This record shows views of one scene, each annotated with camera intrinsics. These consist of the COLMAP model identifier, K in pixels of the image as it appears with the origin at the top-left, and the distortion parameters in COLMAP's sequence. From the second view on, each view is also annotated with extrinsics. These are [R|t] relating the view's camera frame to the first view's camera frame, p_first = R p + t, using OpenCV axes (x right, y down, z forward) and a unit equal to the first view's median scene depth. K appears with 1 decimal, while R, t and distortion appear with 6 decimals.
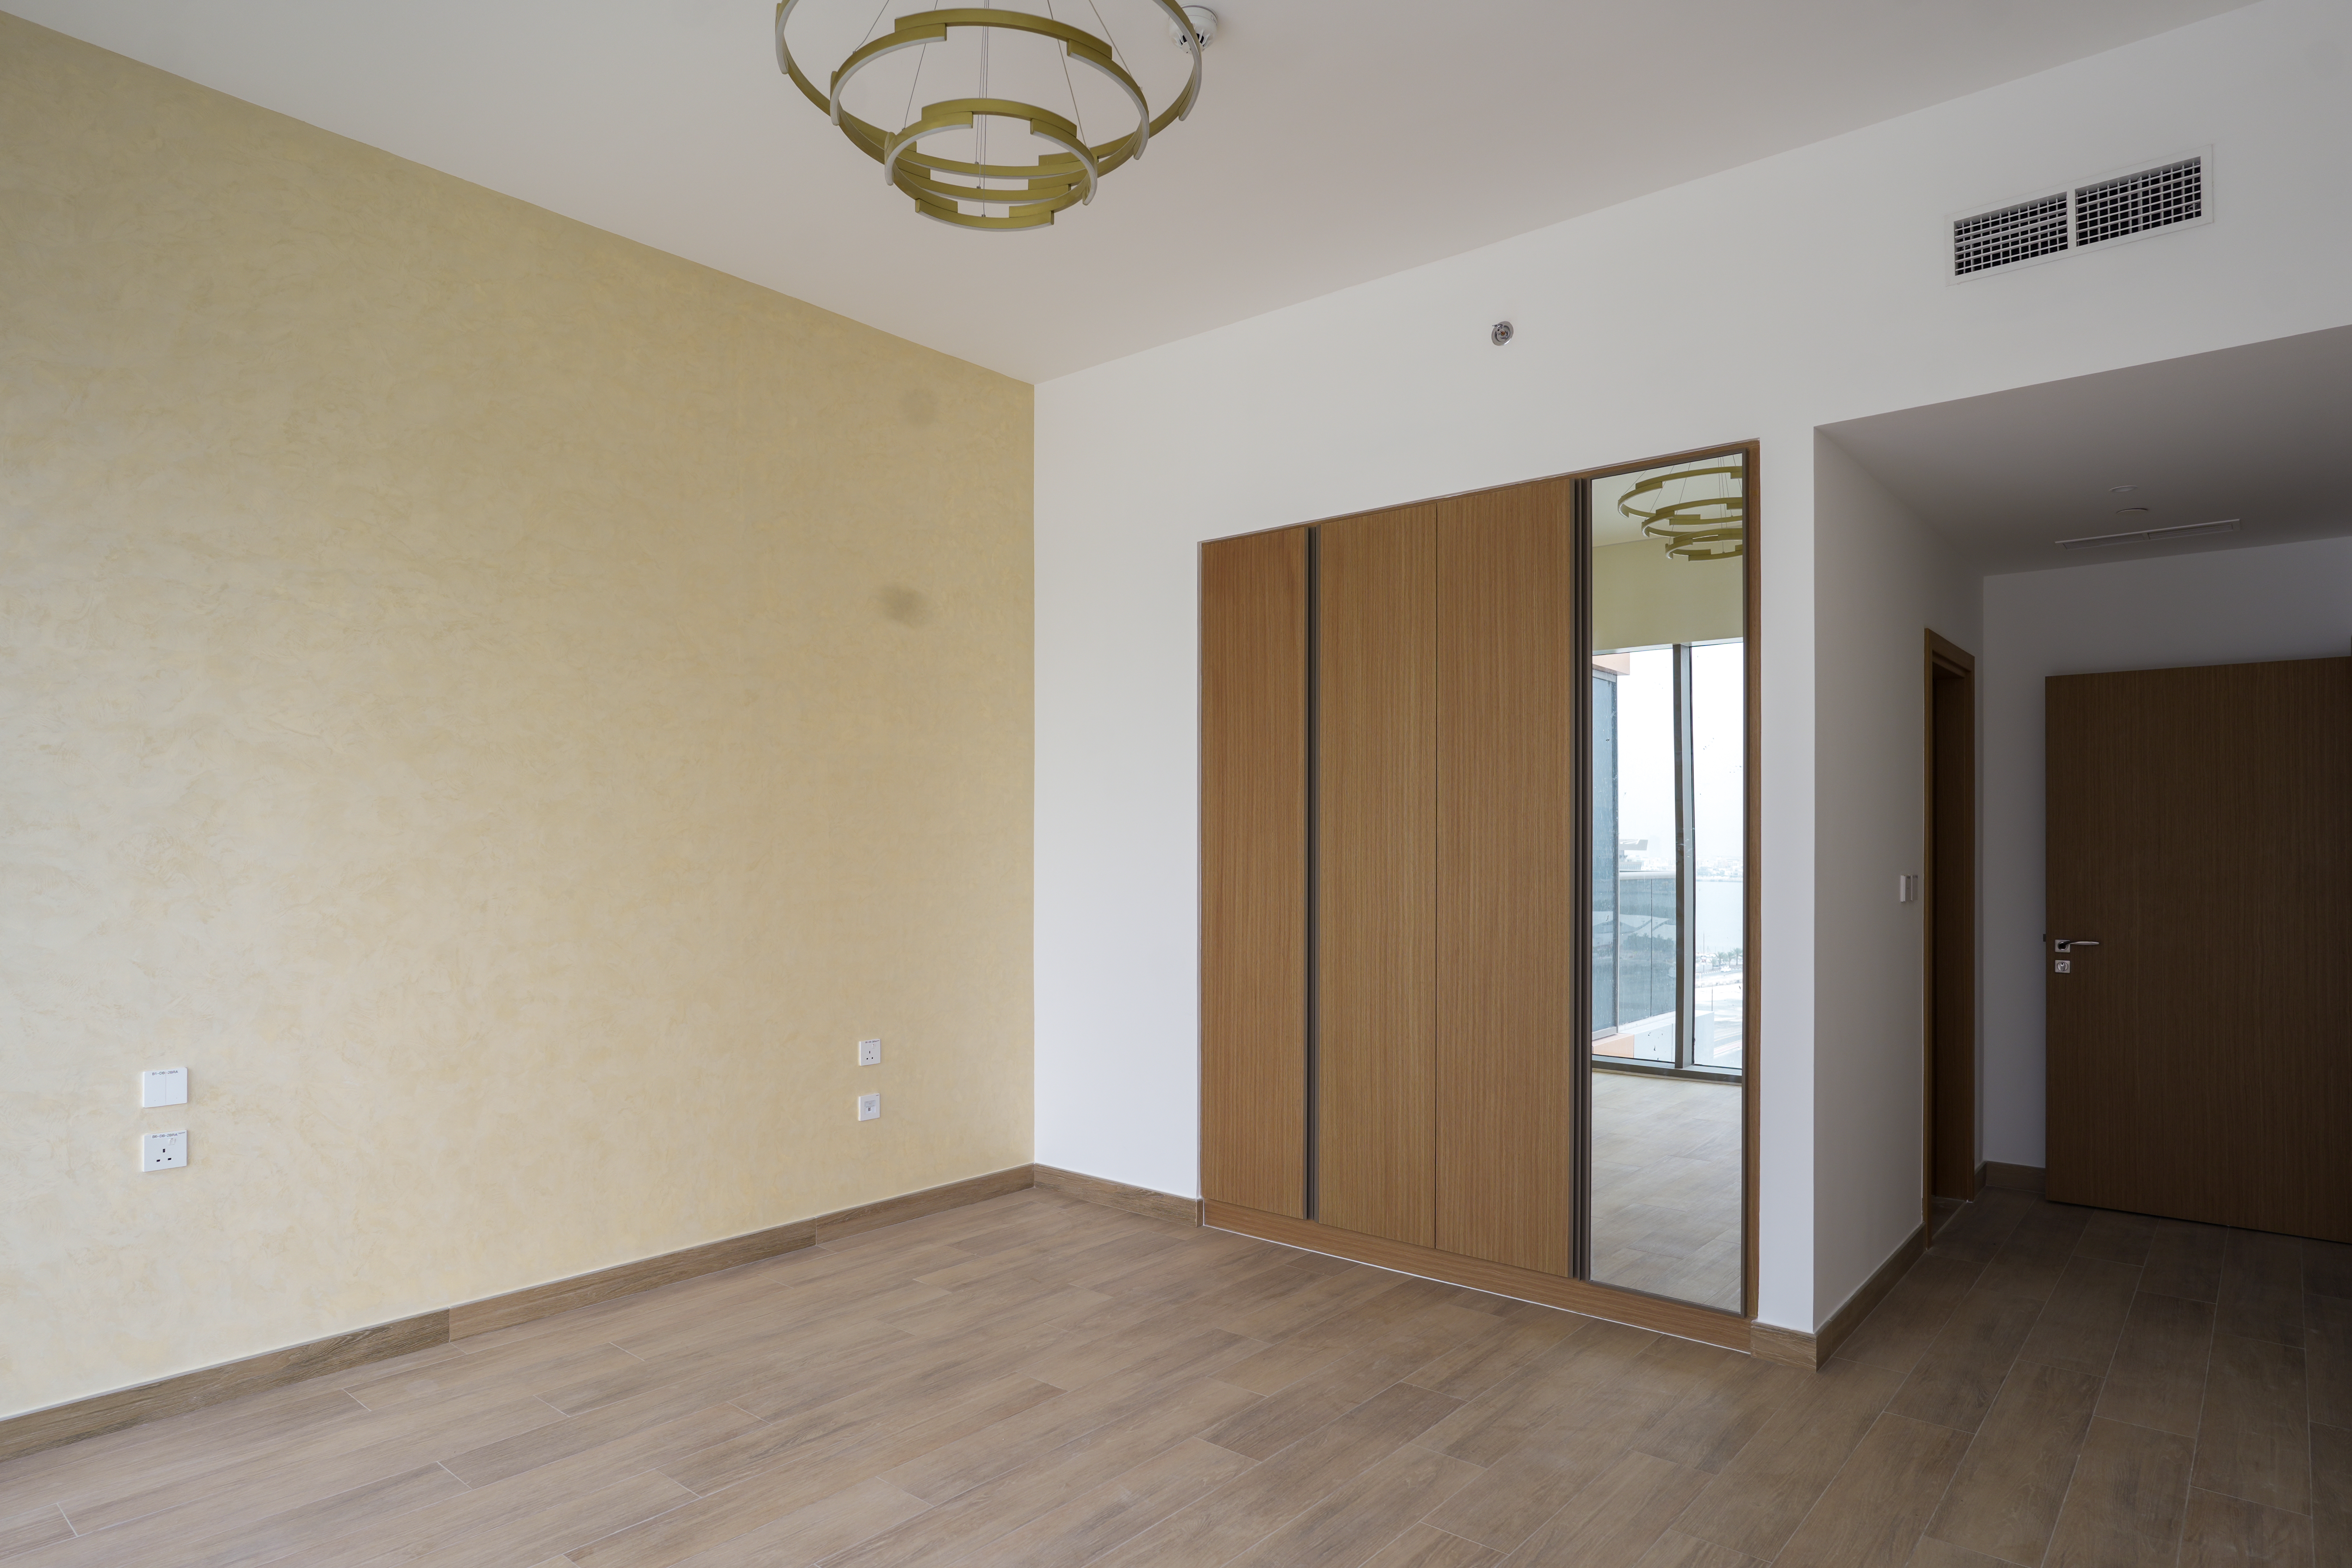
lens RADIAL K [[1358.3, 0, 1175.8], [0, 1358.3, 795.6], [0, 0, 1]] dist [0.001748, 0.006026]
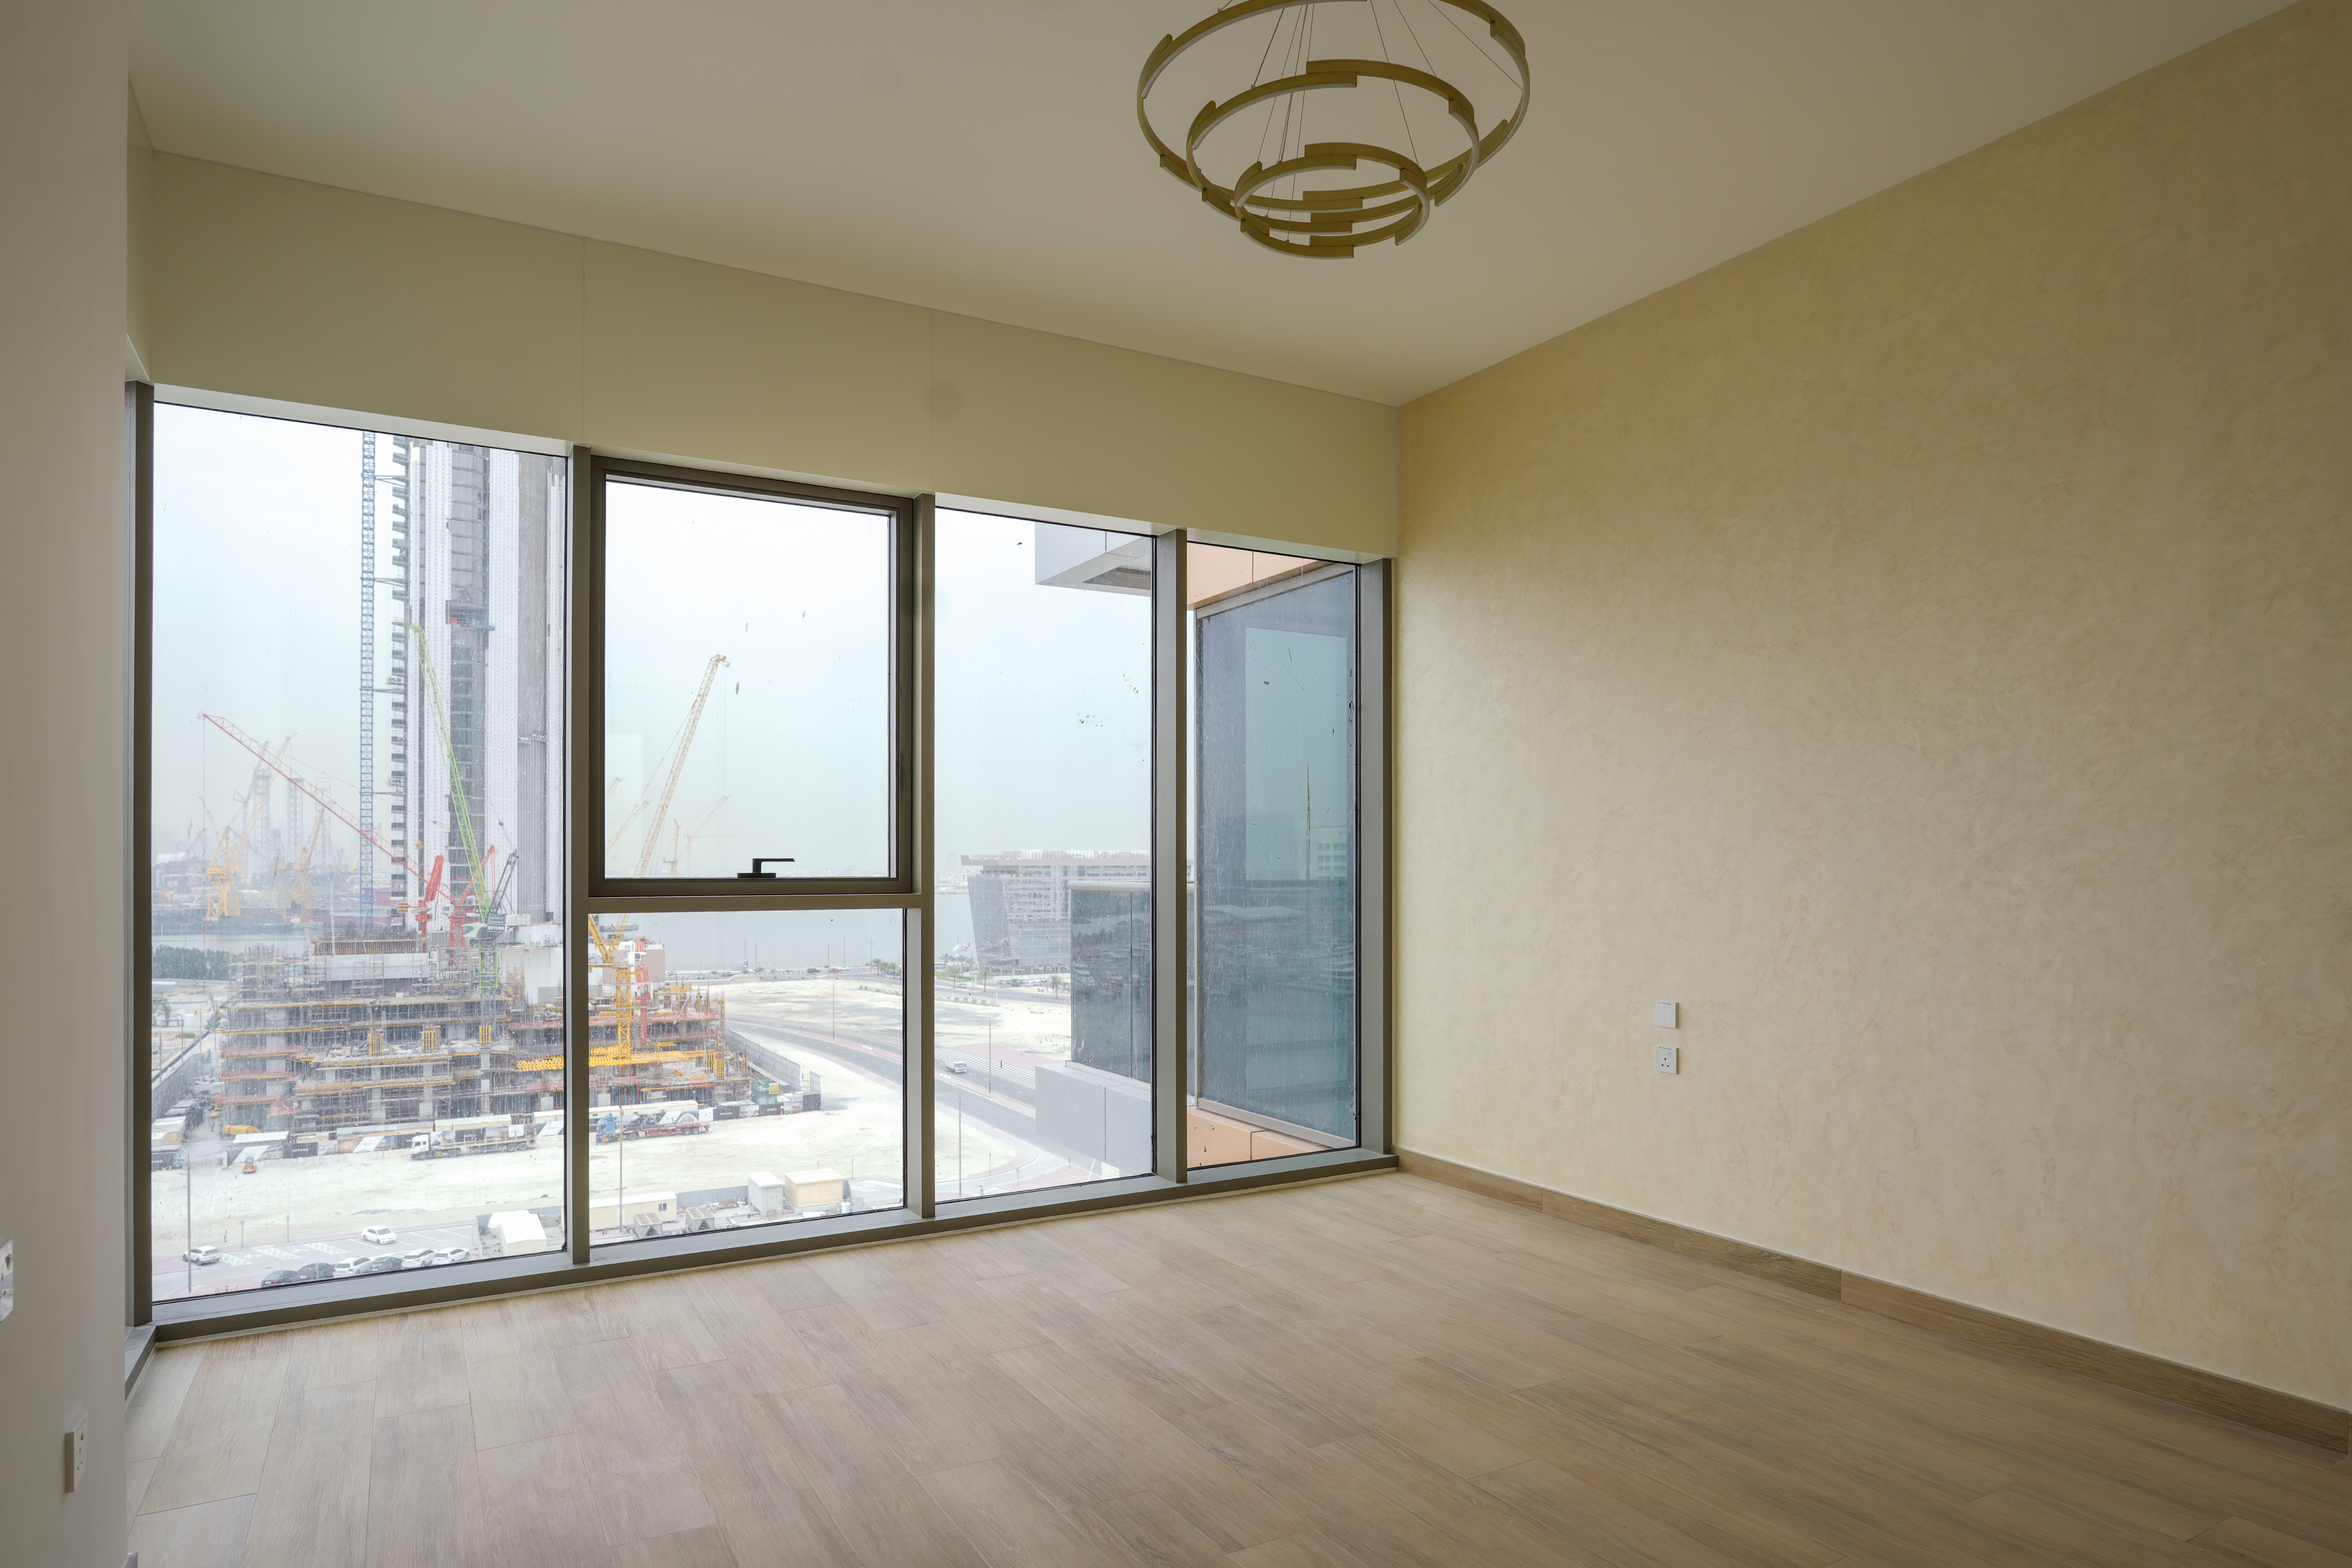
lens RADIAL K [[1358.3, 0, 1172.6], [0, 1358.3, 881.6], [0, 0, 1]] dist [0.001748, 0.006026]
pose [[-0.350380, 0.006564, -0.936585, 0.680158], [0.036852, 0.999298, -0.006783, 0.063171], [0.935882, -0.036891, -0.350376, 0.943058]]
